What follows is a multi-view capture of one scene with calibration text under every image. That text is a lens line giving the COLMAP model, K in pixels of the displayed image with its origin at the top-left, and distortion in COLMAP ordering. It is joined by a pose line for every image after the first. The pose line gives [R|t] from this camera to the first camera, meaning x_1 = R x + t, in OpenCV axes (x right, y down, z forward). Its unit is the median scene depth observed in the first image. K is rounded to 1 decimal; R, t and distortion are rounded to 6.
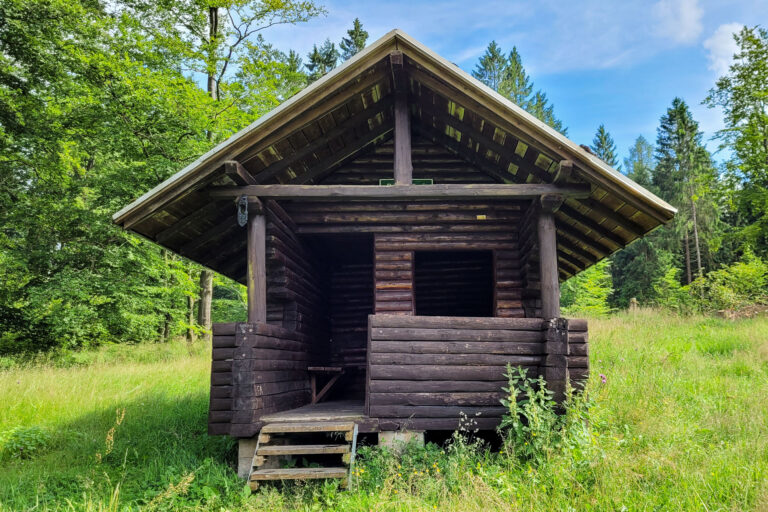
lens RADIAL K [[621.1, 0, 383.3], [0, 621.1, 268.8], [0, 0, 1]] dist [0.022863, -0.011070]
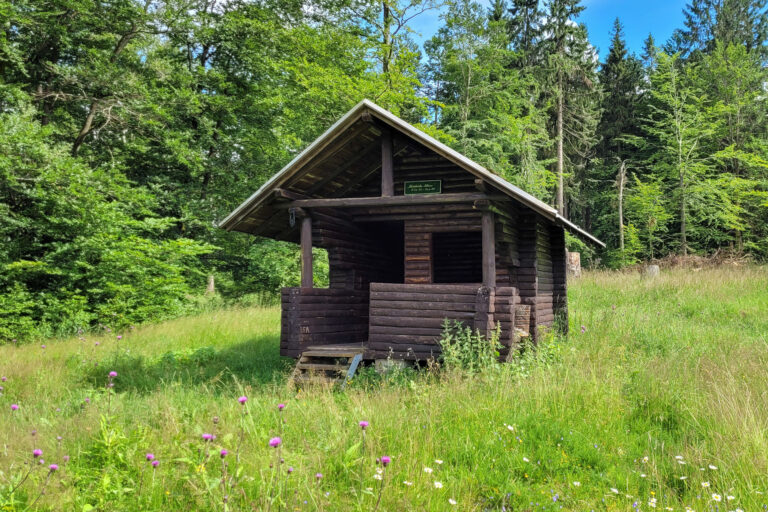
lens RADIAL K [[594.8, 0, 384.0], [0, 594.8, 256.0], [0, 0, 1]] dist [0.030162, 0.001736]
pose [[0.941035, -0.009993, -0.338161, 0.395641], [0.034356, 0.997219, 0.066137, -0.068232], [0.336559, -0.073855, 0.938762, -0.273723]]
